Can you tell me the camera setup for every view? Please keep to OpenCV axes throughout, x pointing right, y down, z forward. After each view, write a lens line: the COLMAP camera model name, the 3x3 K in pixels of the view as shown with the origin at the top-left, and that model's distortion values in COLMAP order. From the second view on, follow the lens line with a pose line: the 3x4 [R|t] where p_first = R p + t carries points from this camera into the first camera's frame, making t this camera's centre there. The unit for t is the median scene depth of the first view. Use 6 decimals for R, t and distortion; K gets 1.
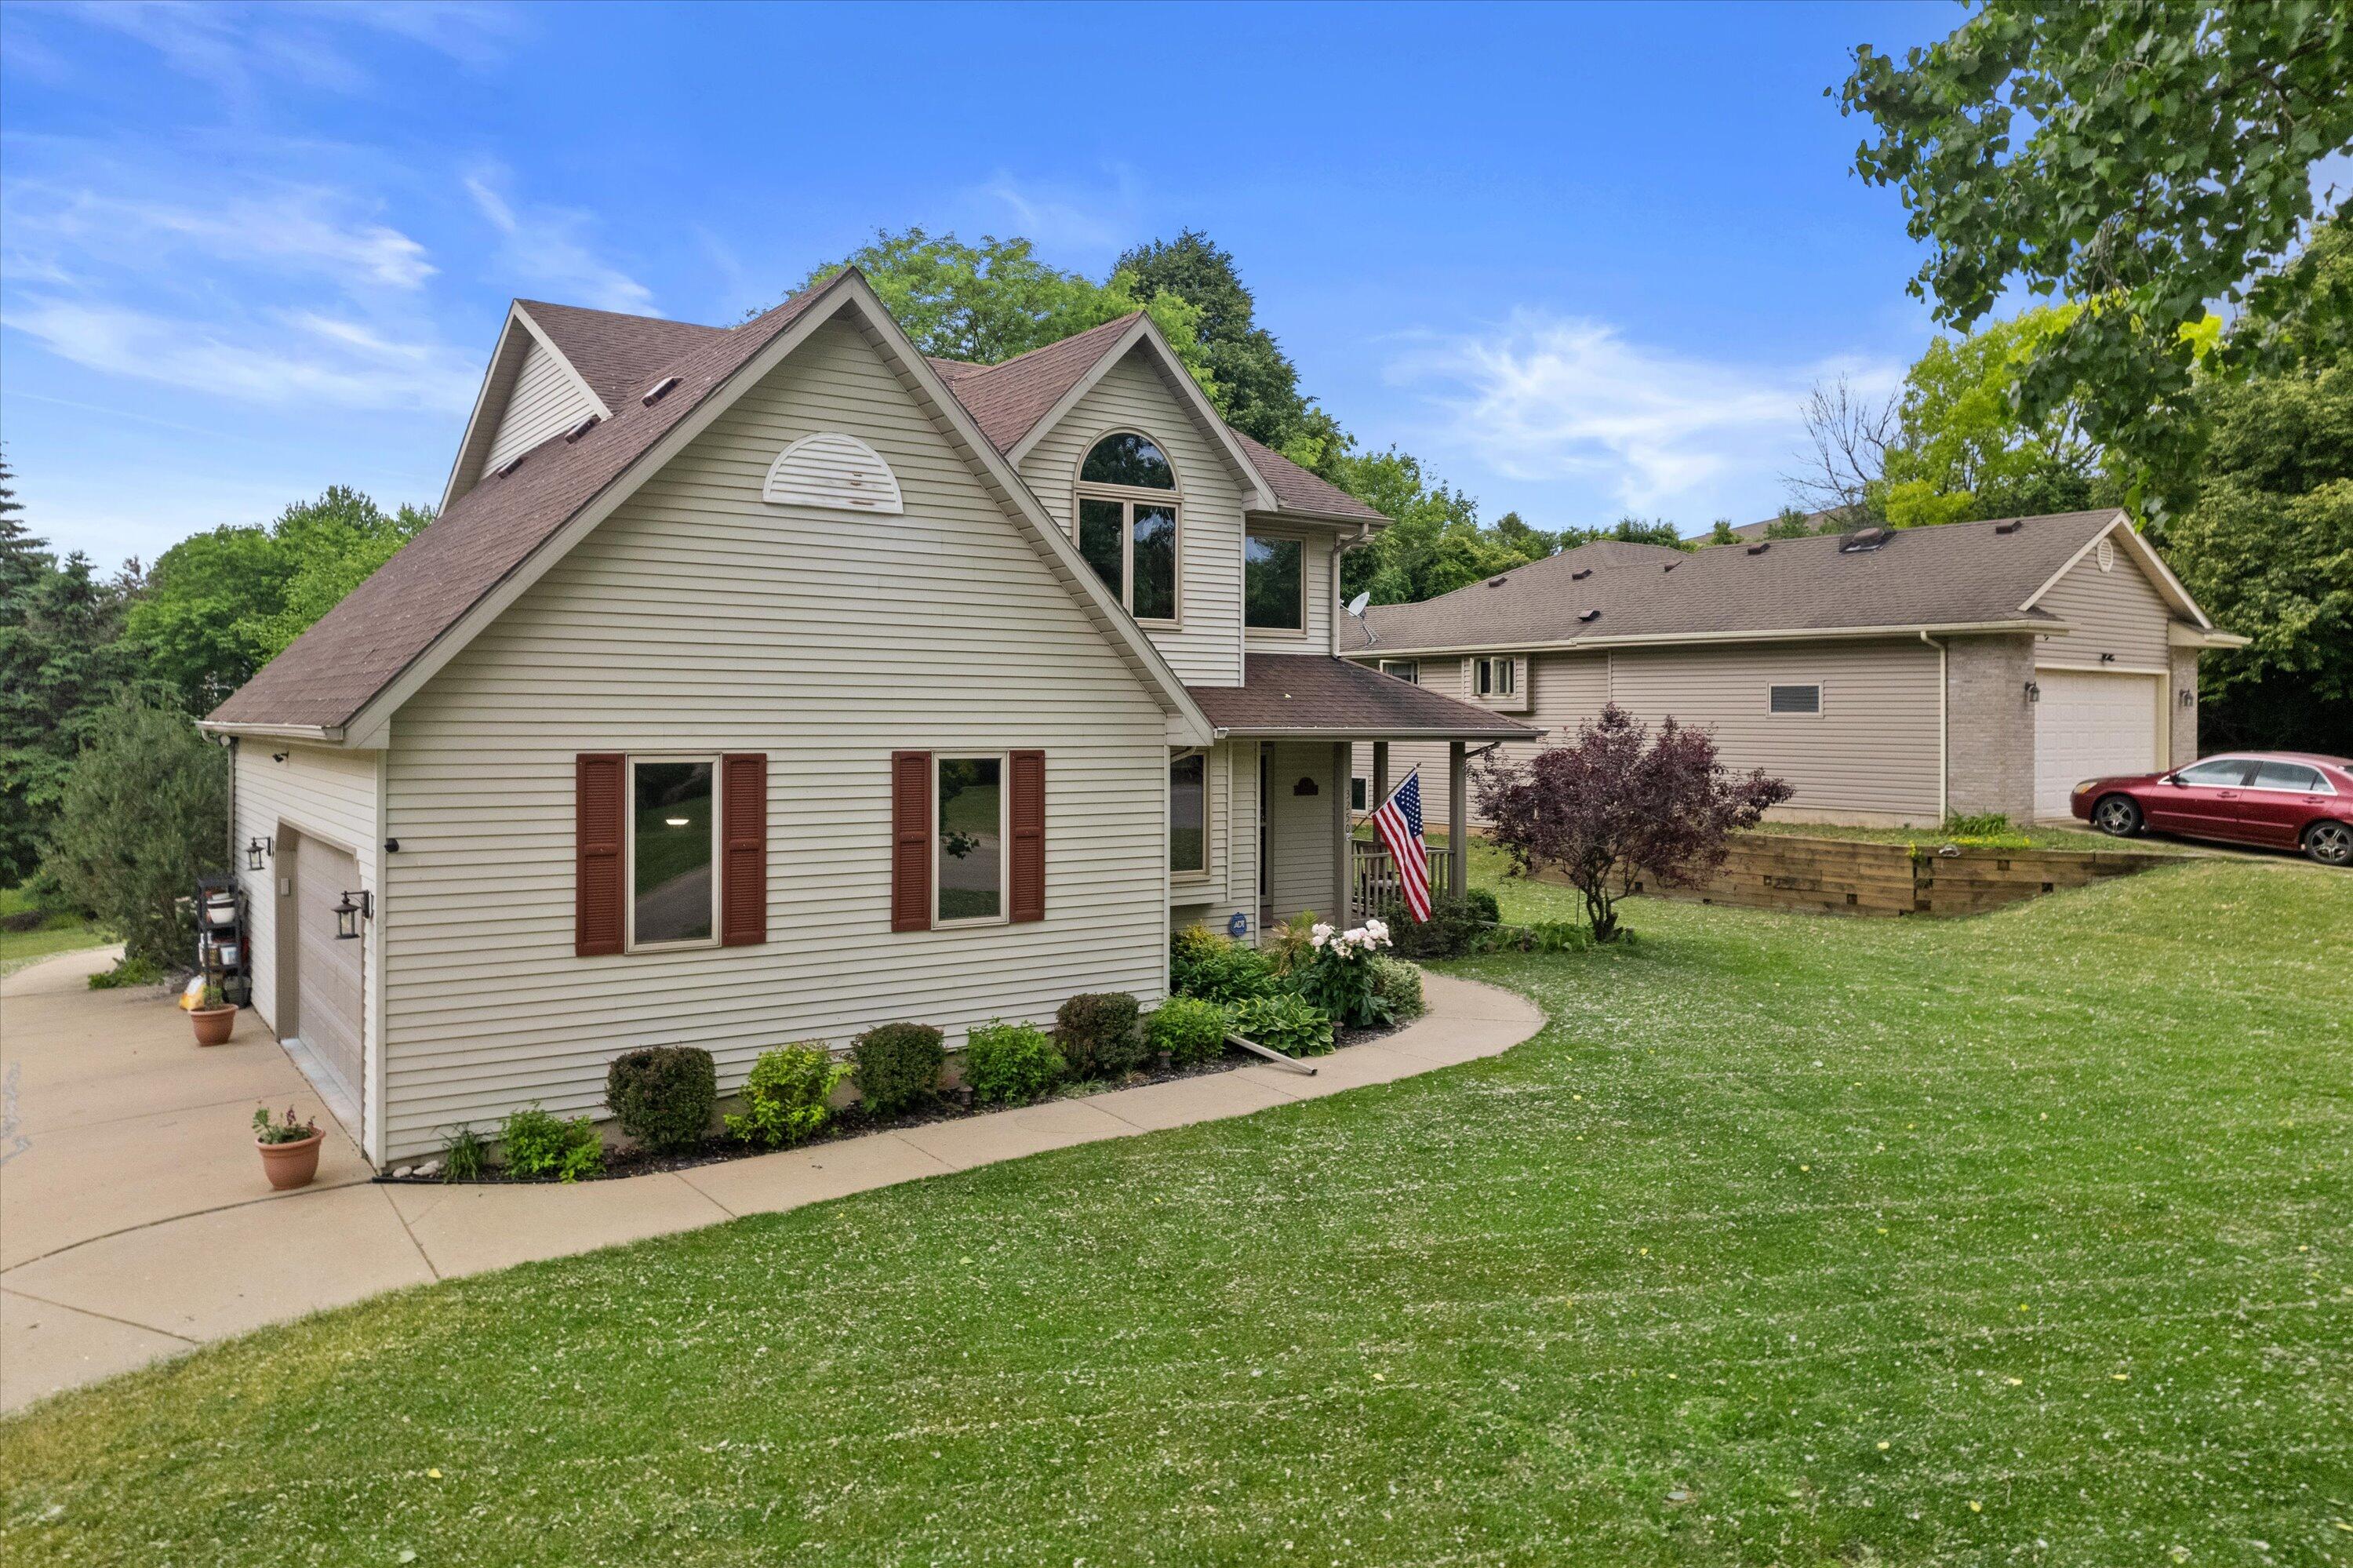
lens RADIAL K [[1590.6, 0, 1164.8], [0, 1590.6, 749.6], [0, 0, 1]] dist [-0.065119, 0.042465]
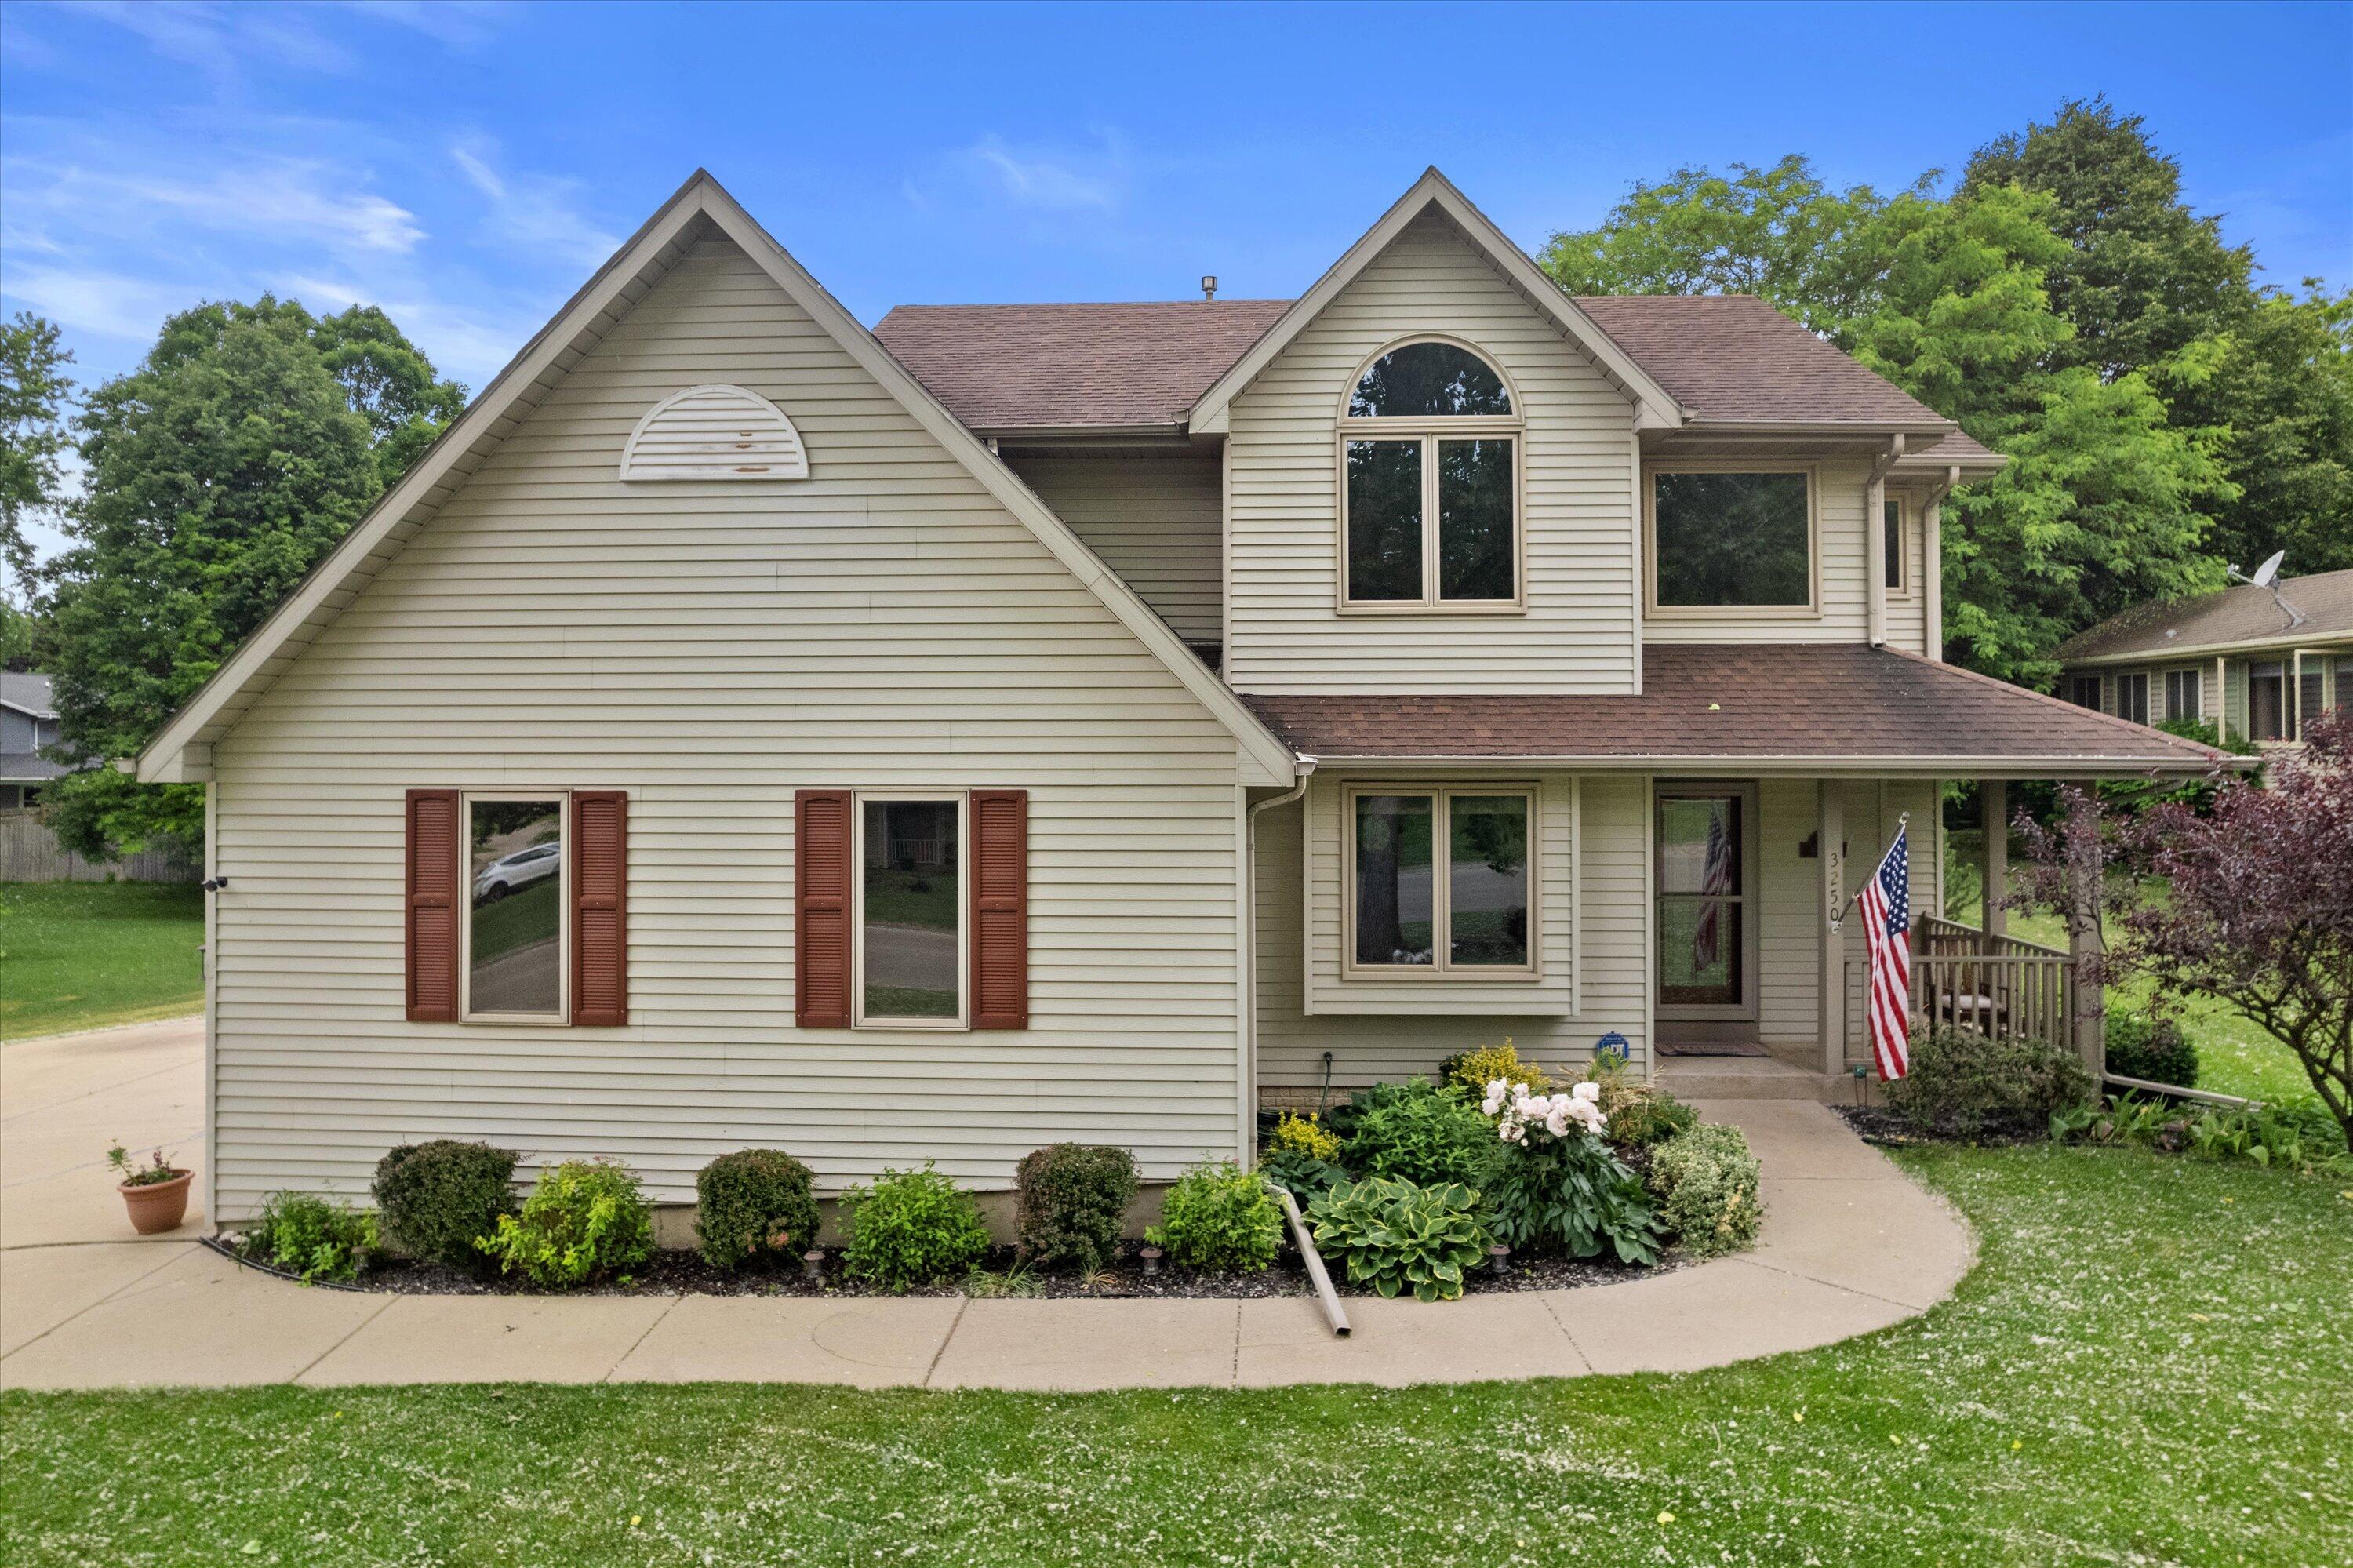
lens RADIAL K [[1566.4, 0, 1165.8], [0, 1566.4, 731.5], [0, 0, 1]] dist [-0.071818, 0.058103]
pose [[0.784469, -0.008921, -0.620104, 0.373710], [-0.006394, 0.999727, -0.022471, -0.009737], [0.620135, 0.021593, 0.784198, 0.450439]]
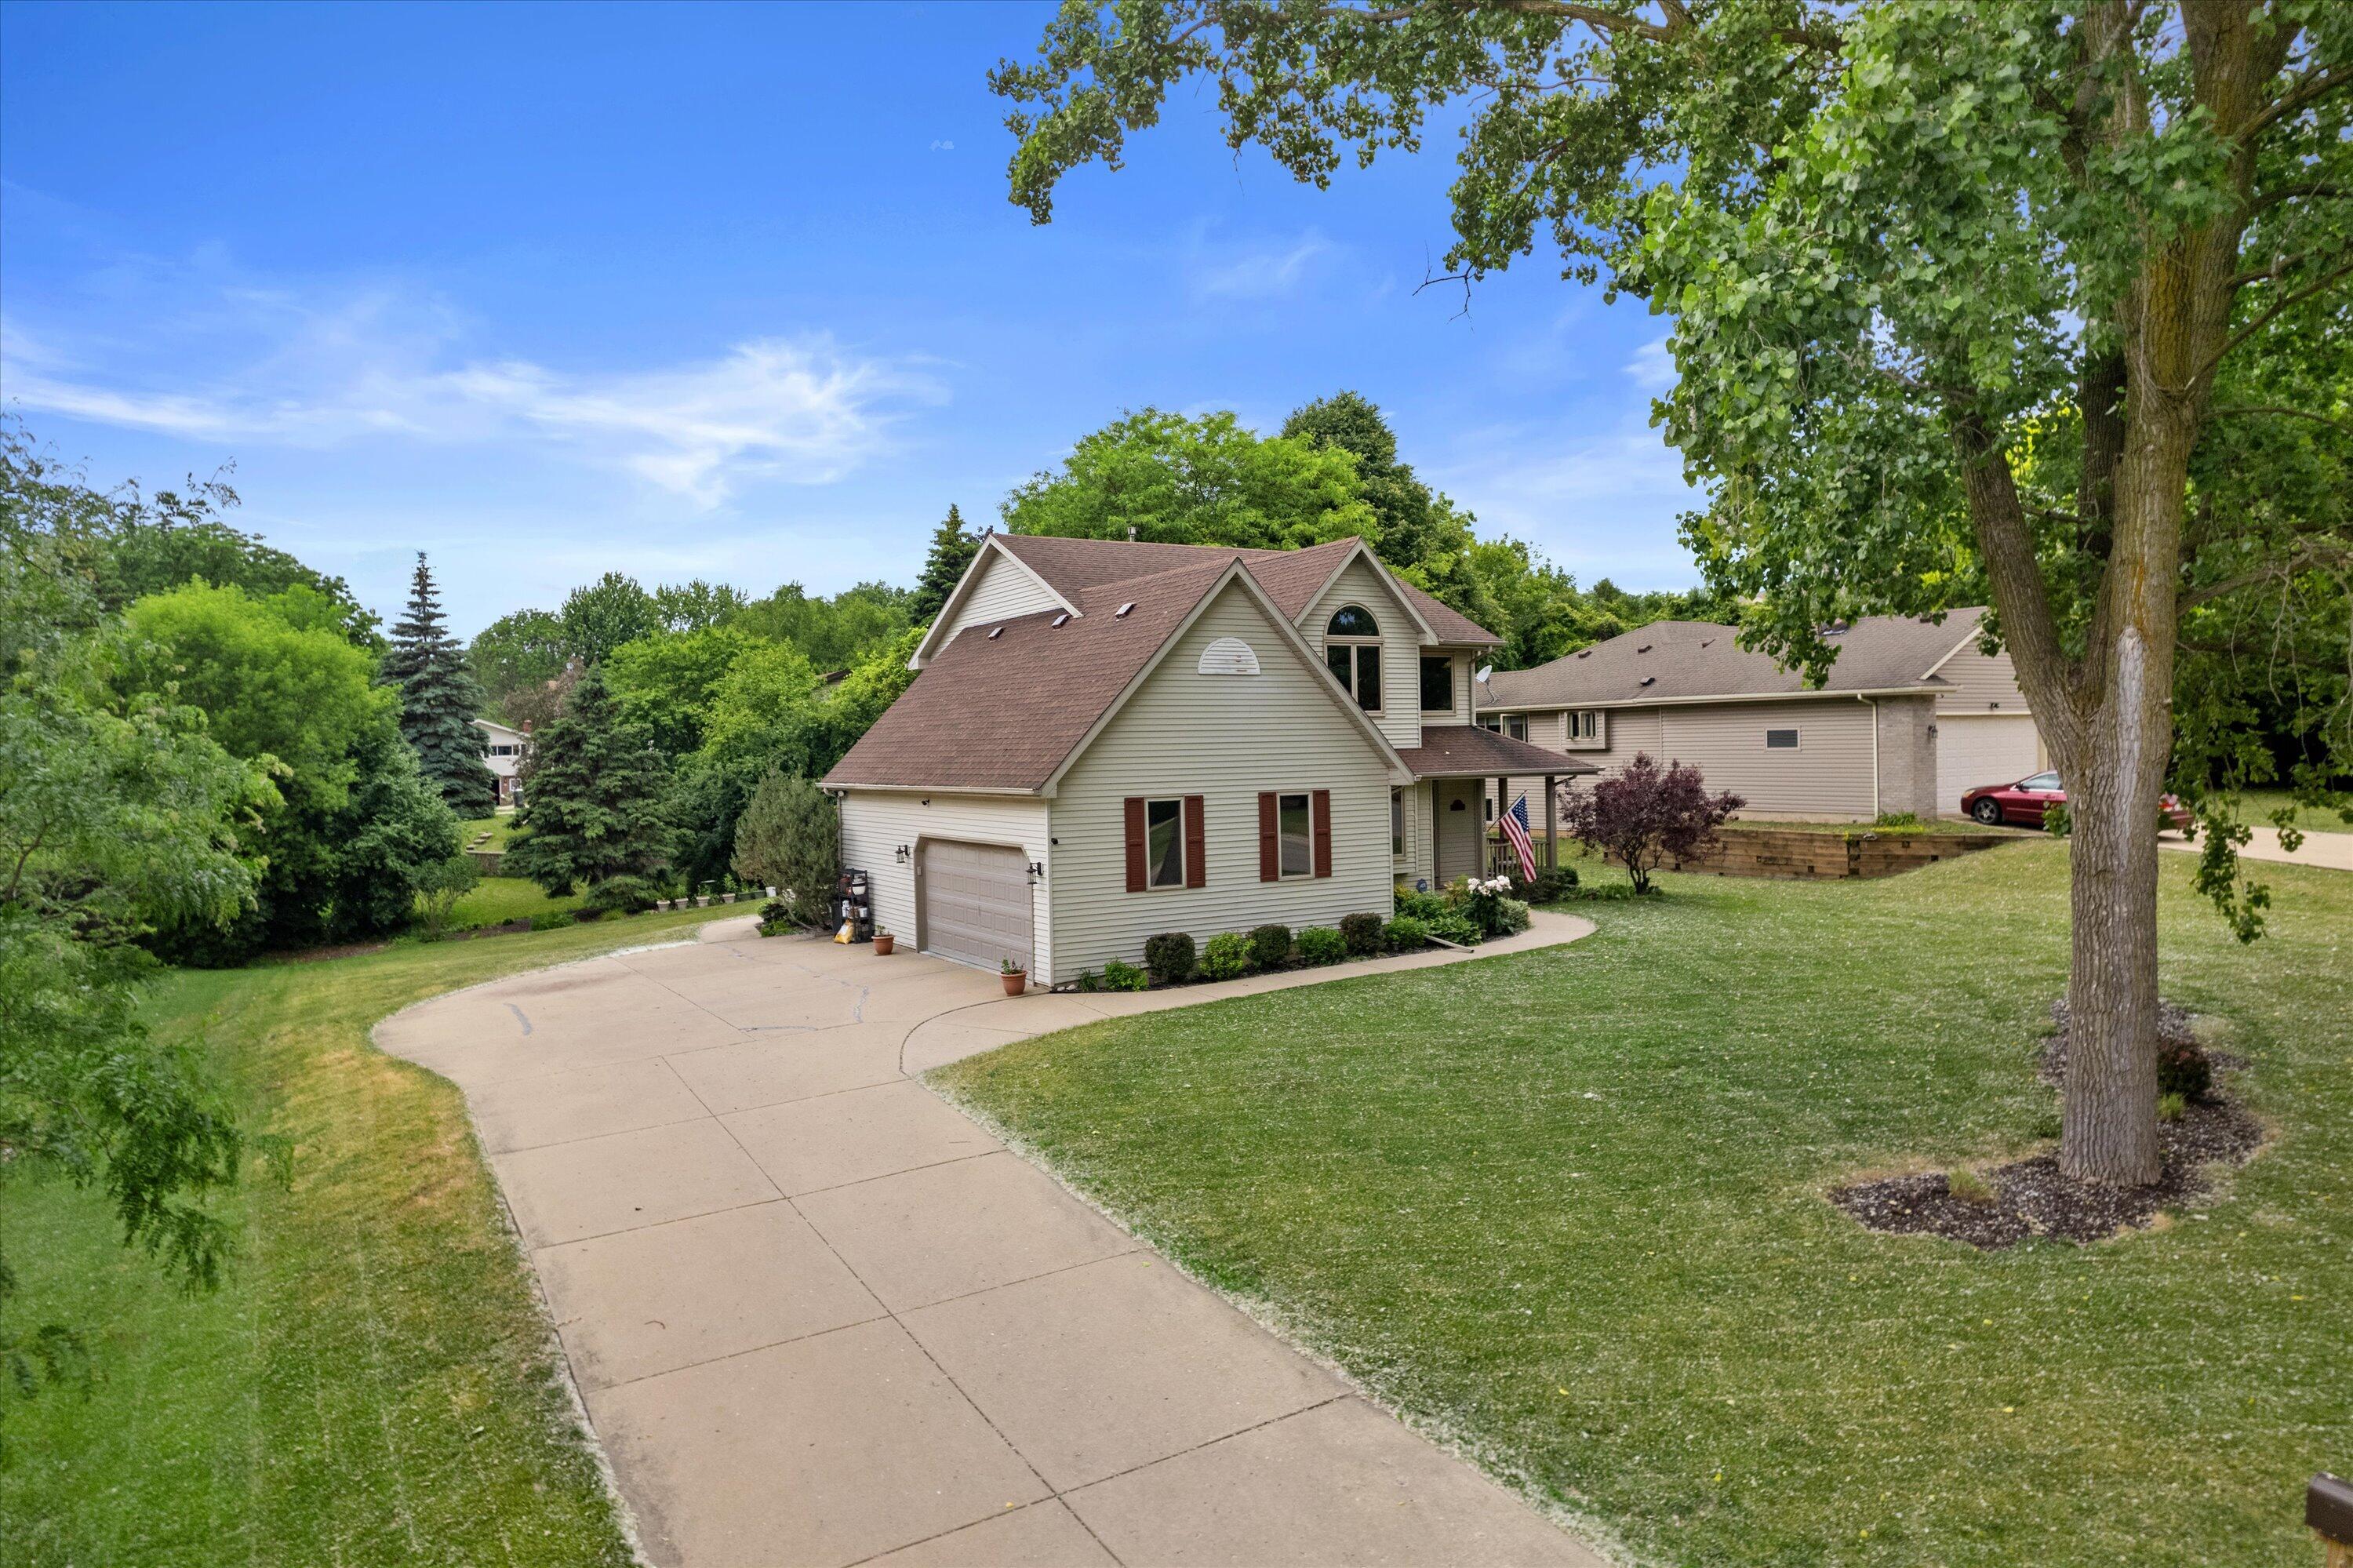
lens RADIAL K [[1497.9, 0, 1176.5], [0, 1497.9, 784.0], [0, 0, 1]] dist [-0.075375, 0.065791]
pose [[0.996522, -0.024734, -0.079580, -0.107361], [0.025211, 0.999670, 0.004988, -0.018773], [0.079431, -0.006977, 0.996816, -0.783608]]
